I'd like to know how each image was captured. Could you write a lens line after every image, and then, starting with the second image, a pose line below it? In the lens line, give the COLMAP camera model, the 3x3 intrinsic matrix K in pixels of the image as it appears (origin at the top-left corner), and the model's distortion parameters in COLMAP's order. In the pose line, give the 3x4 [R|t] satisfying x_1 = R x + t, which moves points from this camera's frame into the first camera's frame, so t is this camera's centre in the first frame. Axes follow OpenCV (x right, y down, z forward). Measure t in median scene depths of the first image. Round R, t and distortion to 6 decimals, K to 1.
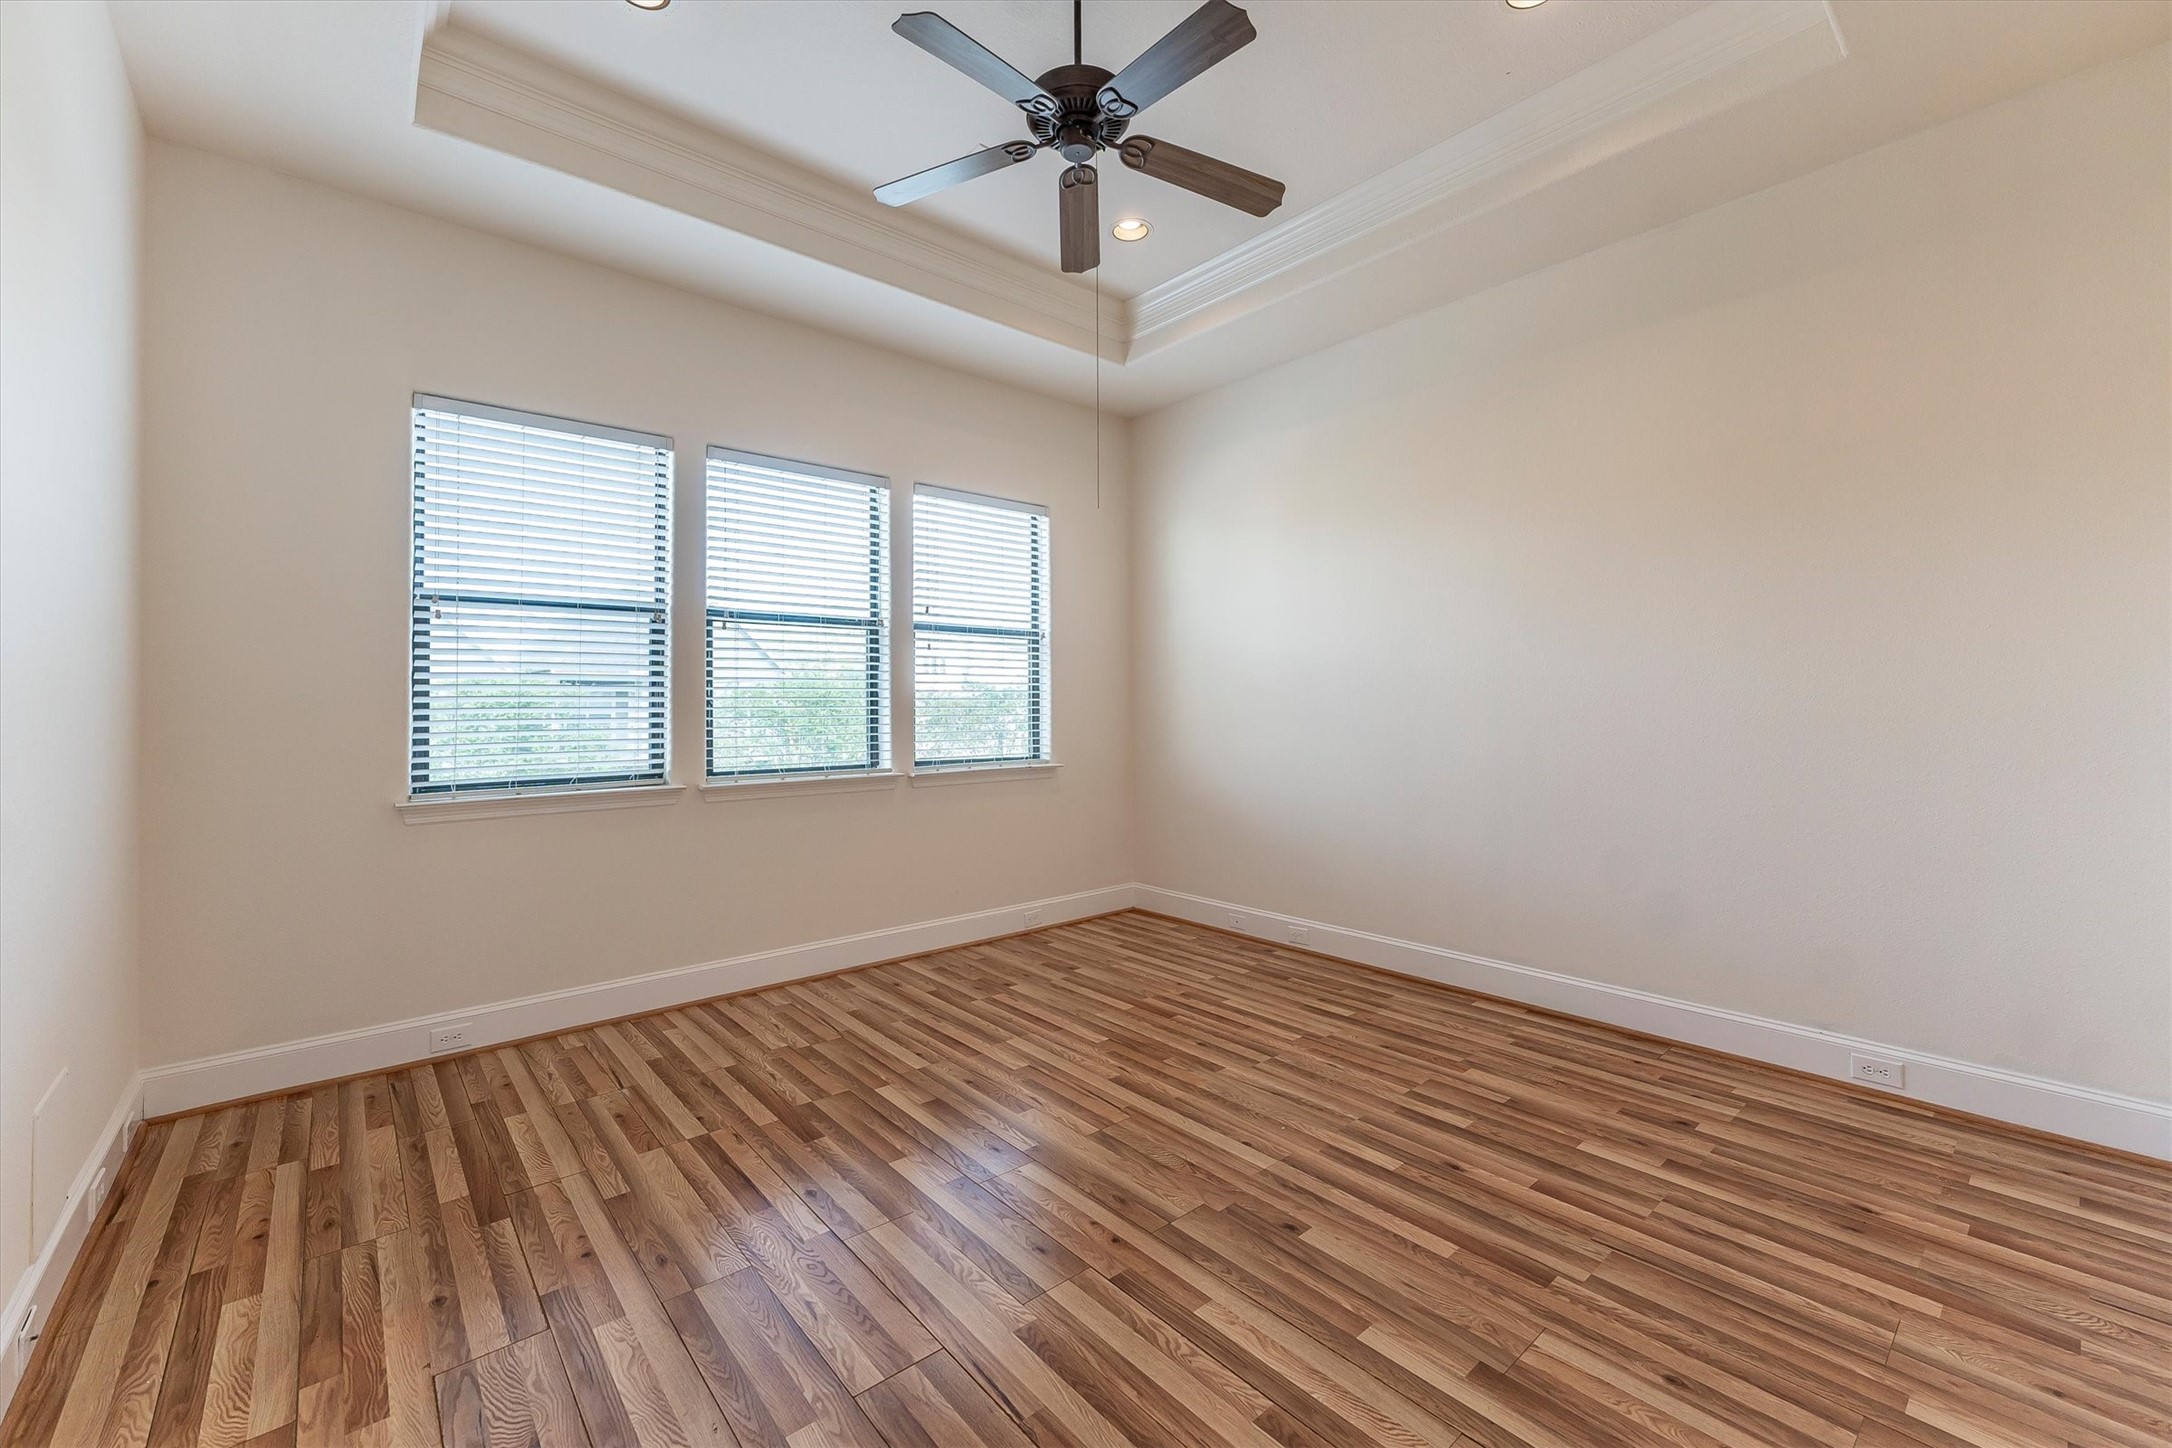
lens RADIAL K [[878.5, 0, 1084.5], [0, 878.5, 713.0], [0, 0, 1]] dist [0.004366, 0.000480]
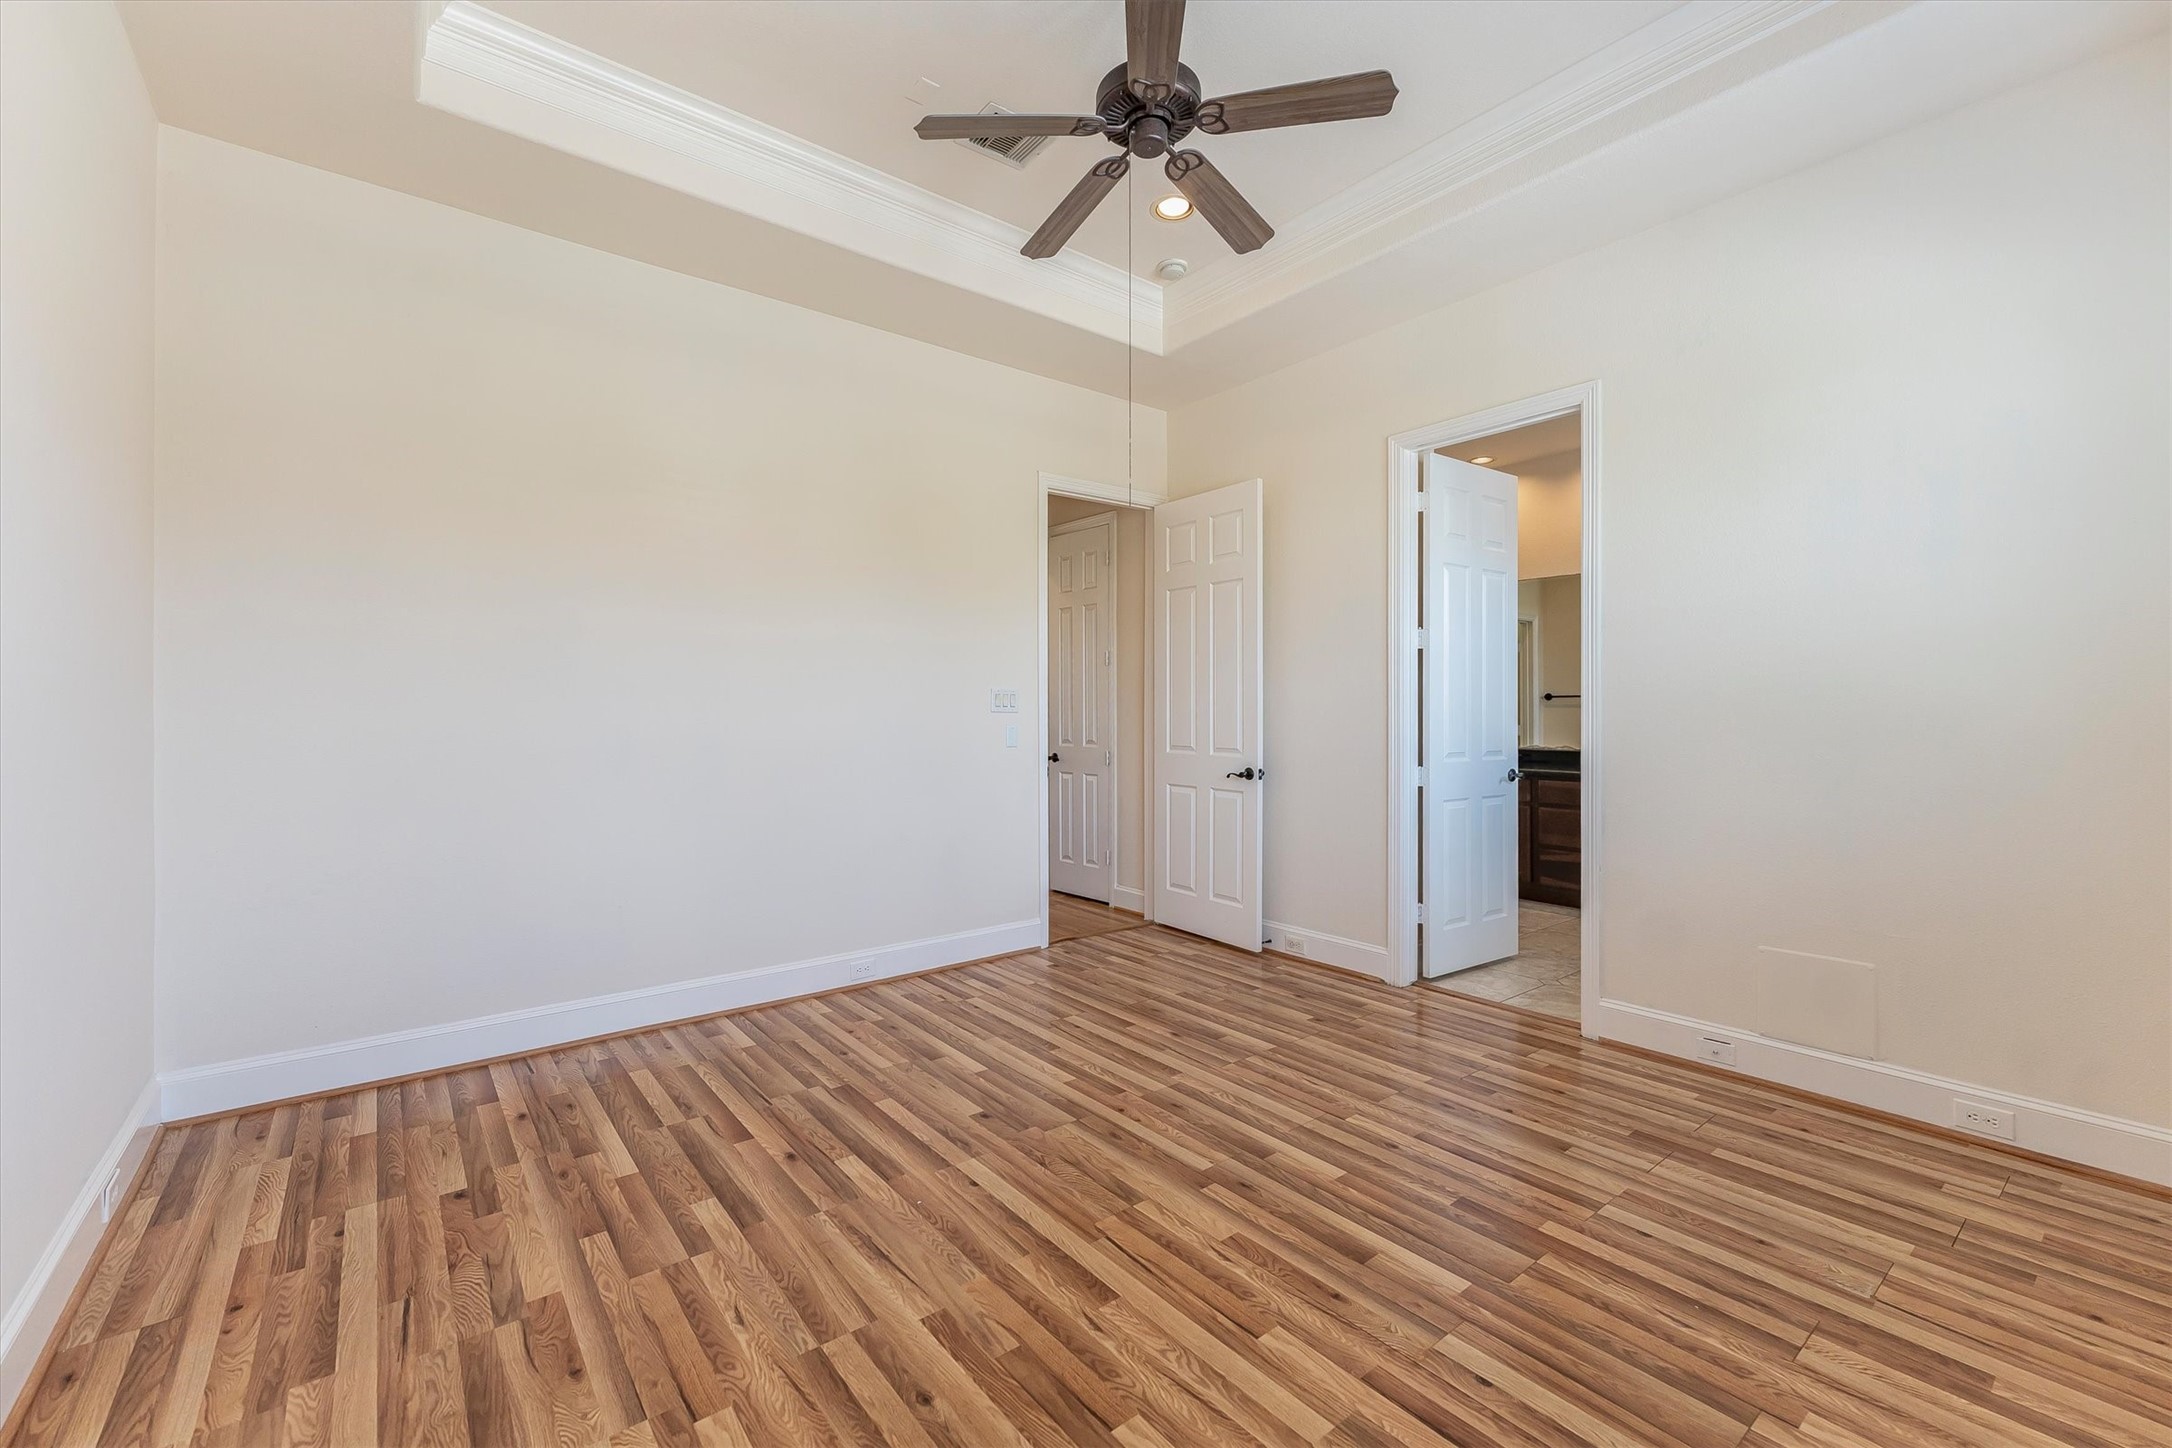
lens RADIAL K [[878.5, 0, 1087.1], [0, 878.5, 716.5], [0, 0, 1]] dist [0.004366, 0.000480]
pose [[-0.999351, 0.005968, 0.035527, 0.028275], [0.006288, 0.999941, 0.008902, -0.010212], [-0.035472, 0.009119, -0.999329, 1.844251]]
